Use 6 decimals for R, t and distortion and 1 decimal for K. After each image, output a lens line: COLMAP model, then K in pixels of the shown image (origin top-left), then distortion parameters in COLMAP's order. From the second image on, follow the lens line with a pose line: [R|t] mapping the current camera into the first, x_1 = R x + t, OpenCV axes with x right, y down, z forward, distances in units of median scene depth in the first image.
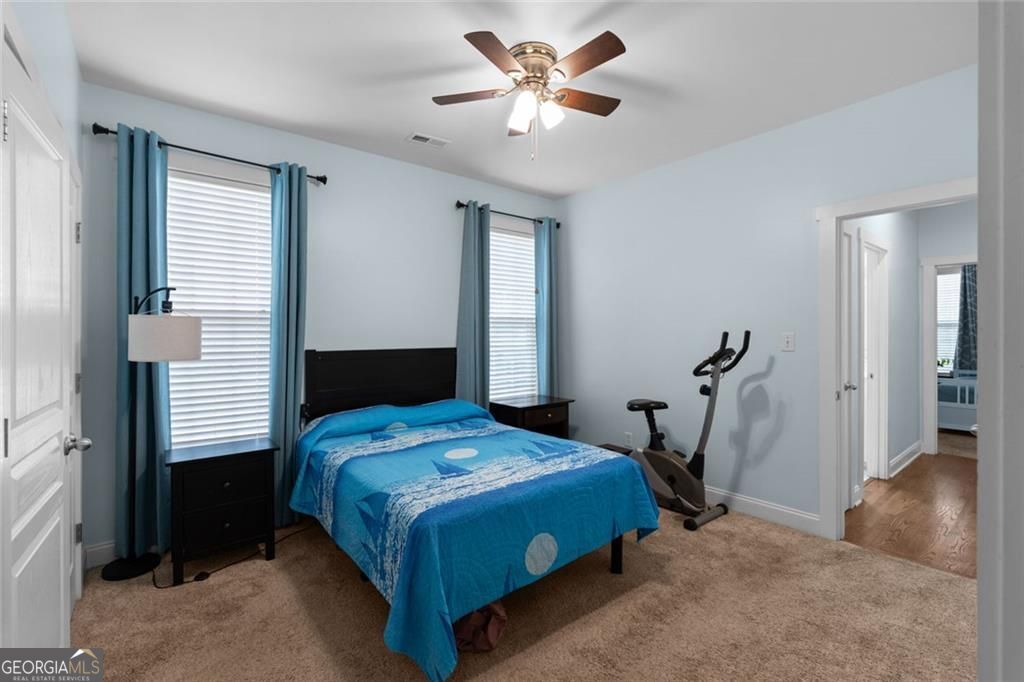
lens RADIAL K [[445.7, 0, 512.0], [0, 445.7, 341.0], [0, 0, 1]] dist [-0.003151, -0.000225]
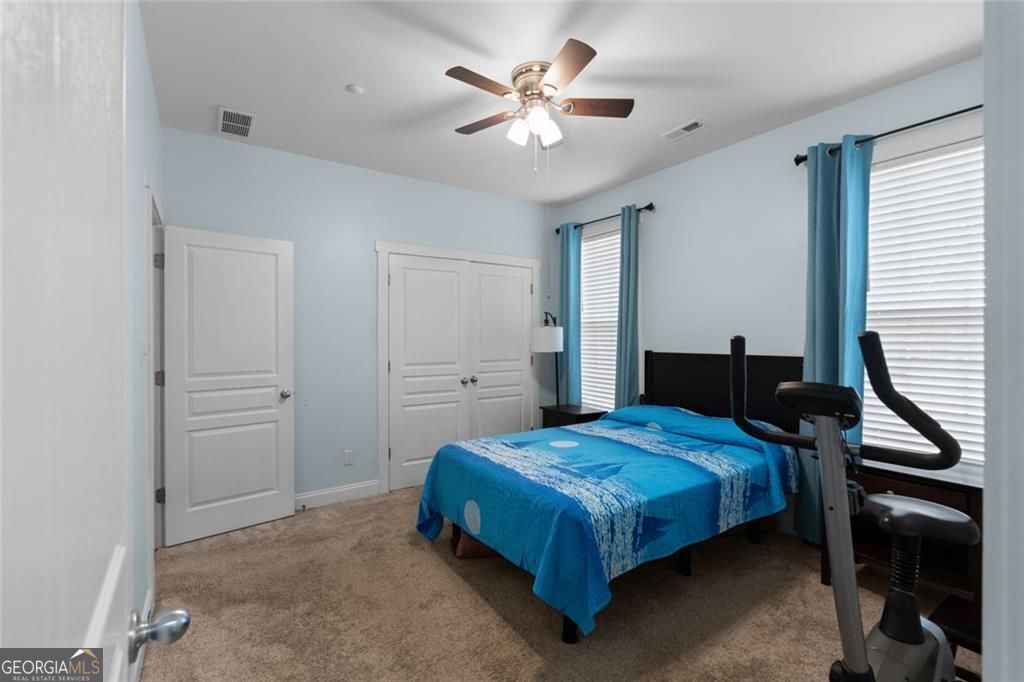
lens RADIAL K [[445.7, 0, 512.0], [0, 445.7, 341.0], [0, 0, 1]] dist [-0.003151, -0.000225]
pose [[-0.054846, 0.024750, -0.998188, 1.038972], [-0.004359, 0.999677, 0.025026, -0.044634], [0.998485, 0.005723, -0.054721, 0.917930]]
